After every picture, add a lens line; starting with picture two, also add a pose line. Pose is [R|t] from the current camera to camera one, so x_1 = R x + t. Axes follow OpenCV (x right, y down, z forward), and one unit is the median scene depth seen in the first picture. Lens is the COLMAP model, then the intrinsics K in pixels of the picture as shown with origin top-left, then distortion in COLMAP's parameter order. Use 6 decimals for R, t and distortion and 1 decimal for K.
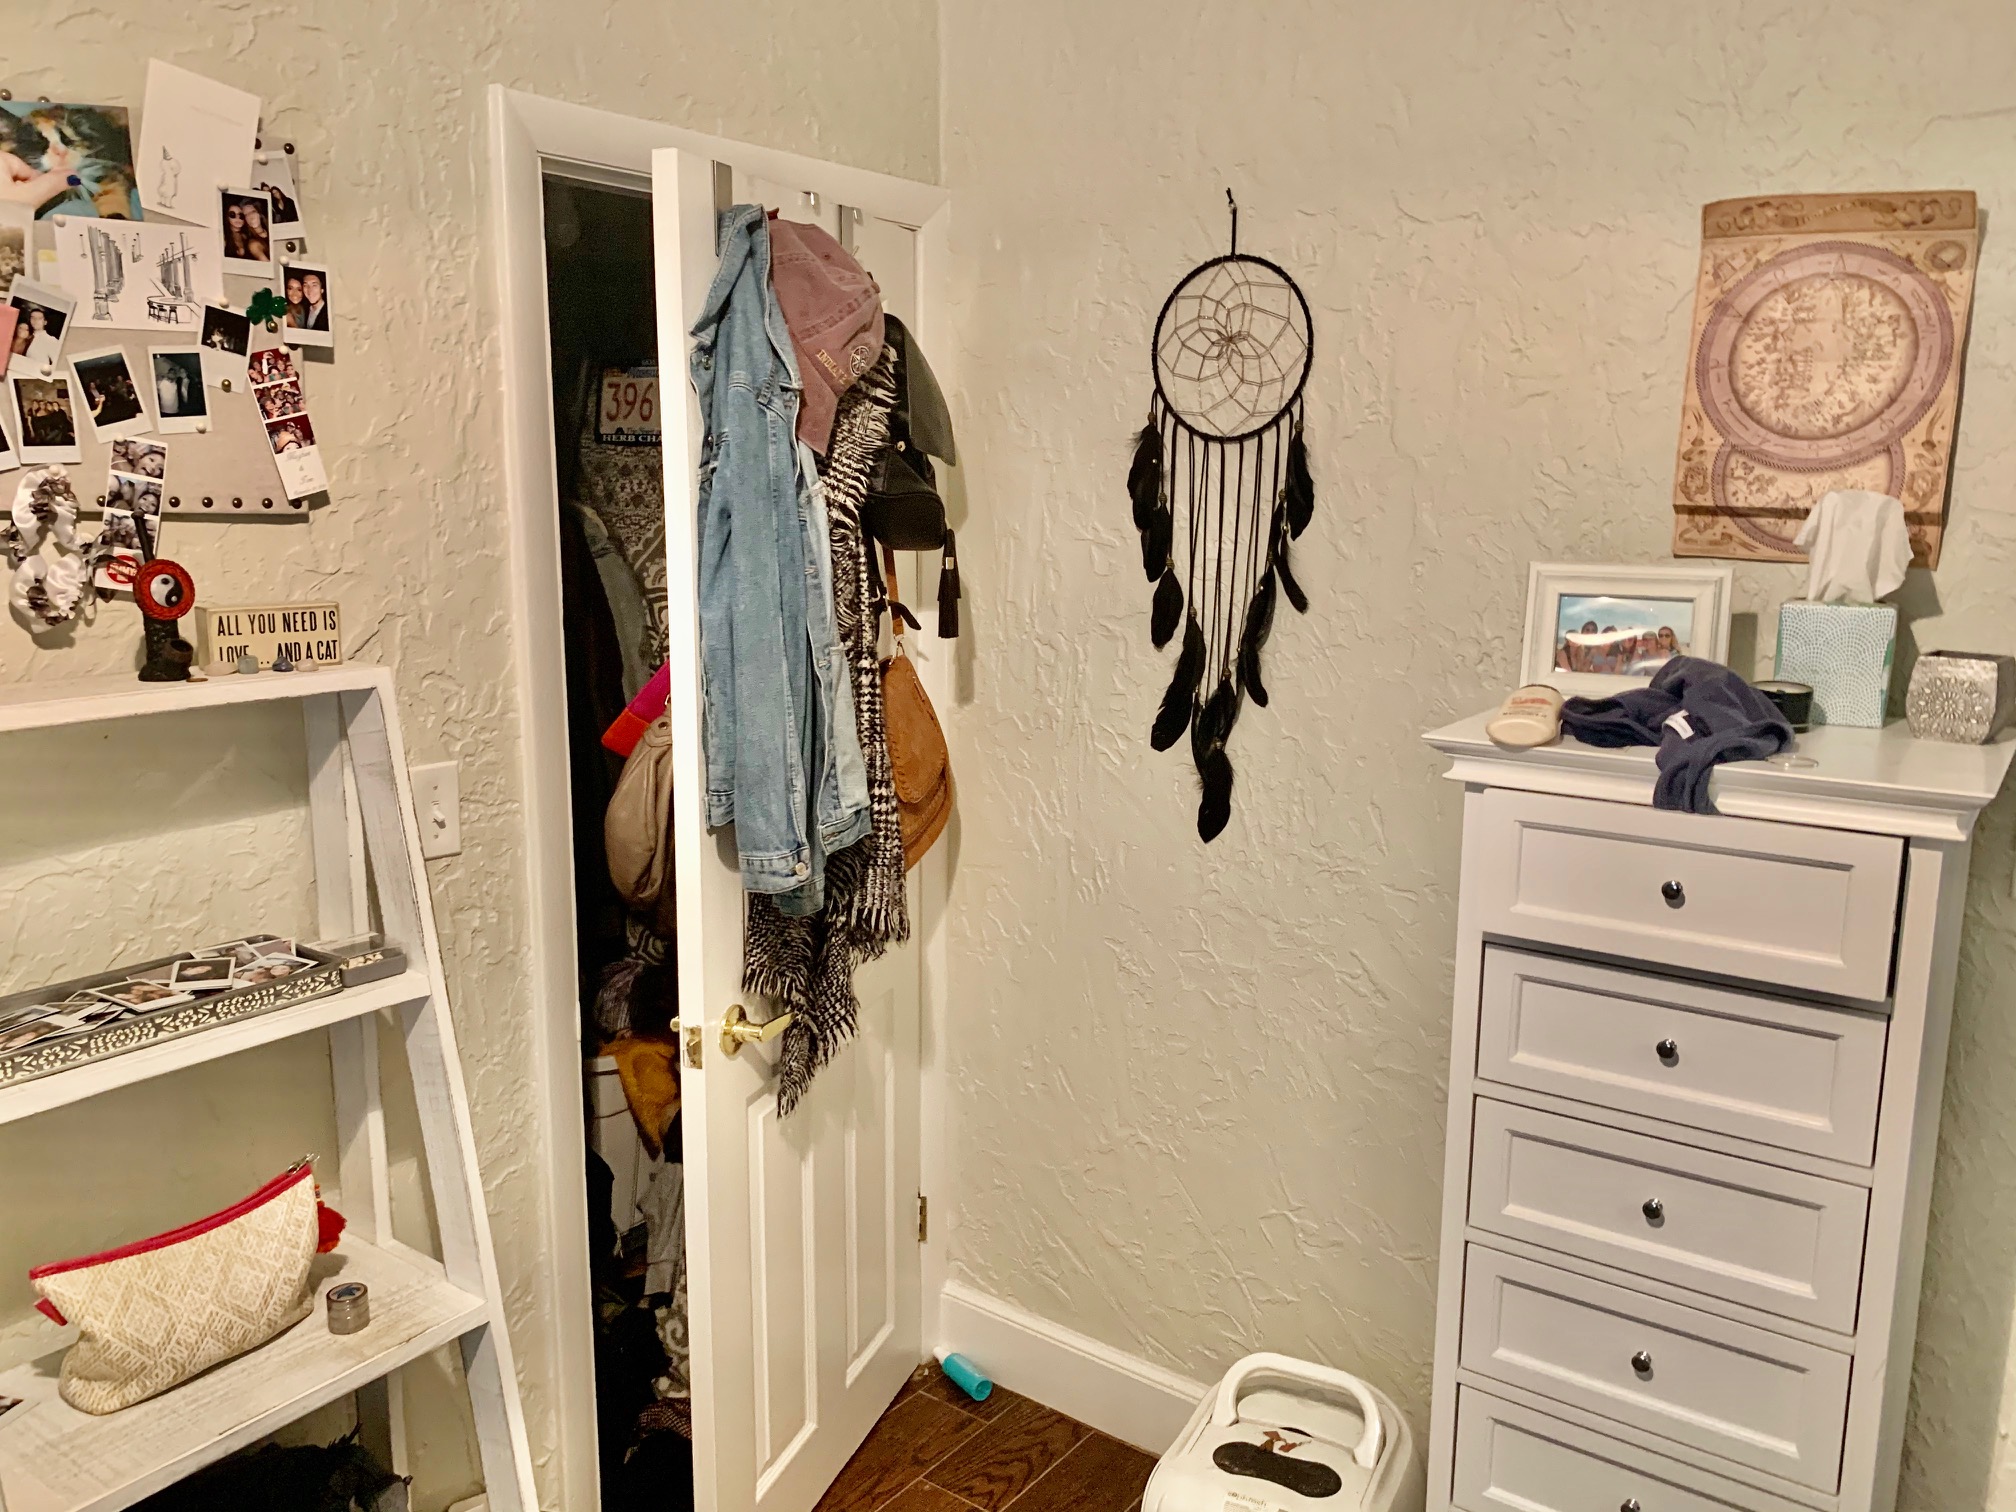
lens RADIAL K [[1556.0, 0, 1004.3], [0, 1556.0, 765.0], [0, 0, 1]] dist [0.011925, -0.024190]
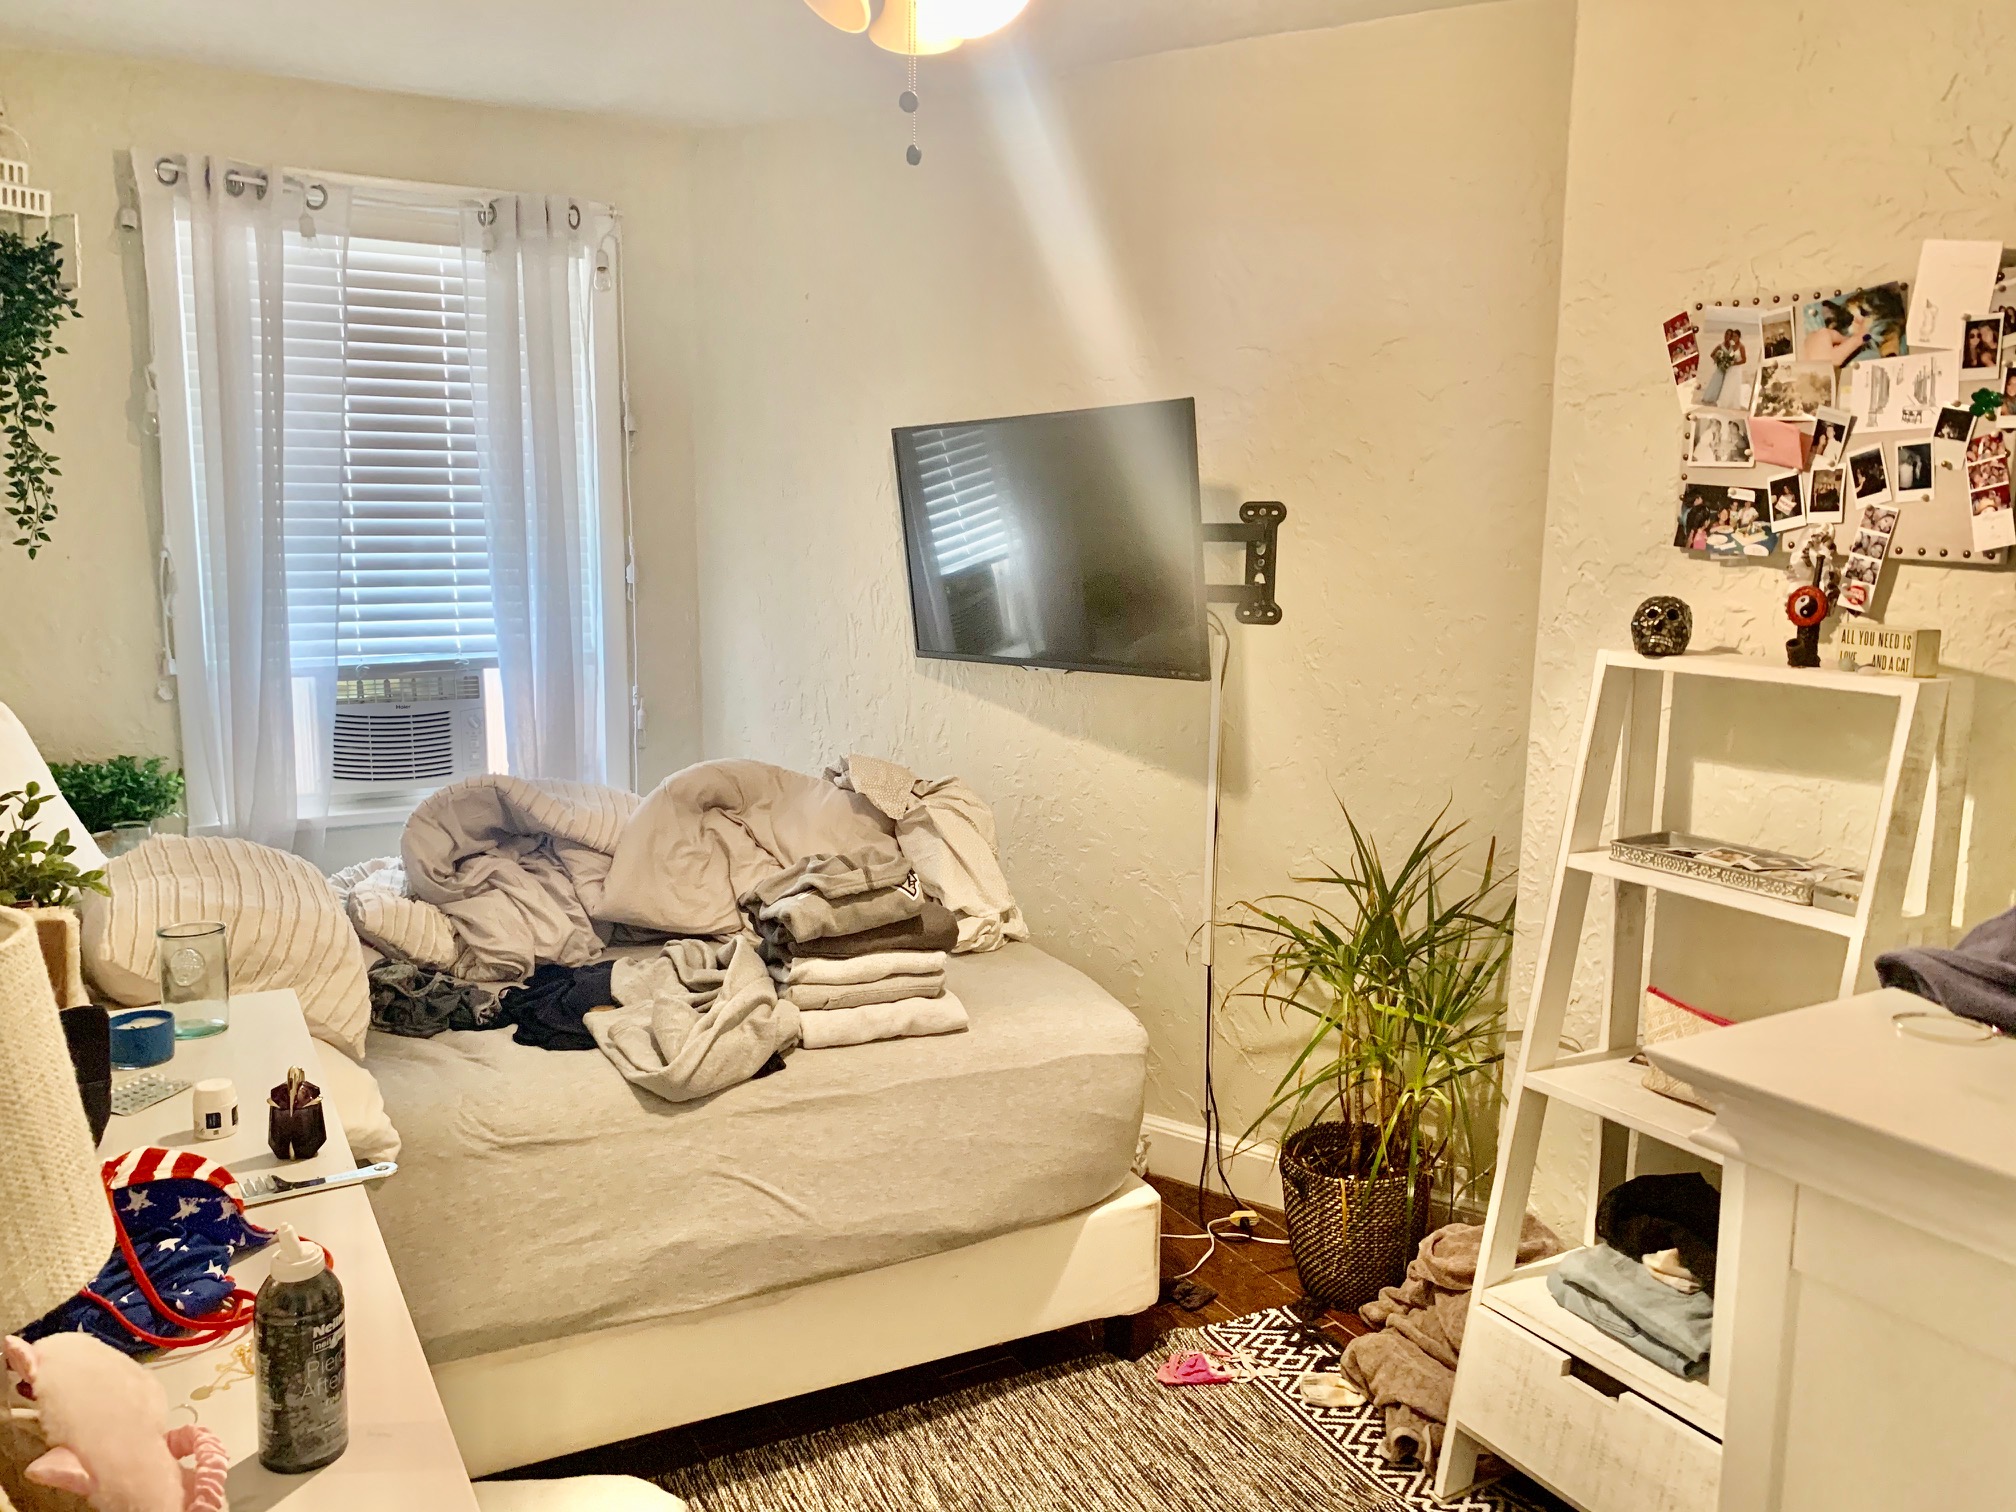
lens RADIAL K [[1556.0, 0, 1004.6], [0, 1556.0, 752.5], [0, 0, 1]] dist [0.011925, -0.024190]
pose [[-0.432262, 0.123117, -0.893304, 1.092322], [-0.179319, 0.959115, 0.218959, -0.158529], [0.883739, 0.254834, -0.392512, 0.893004]]
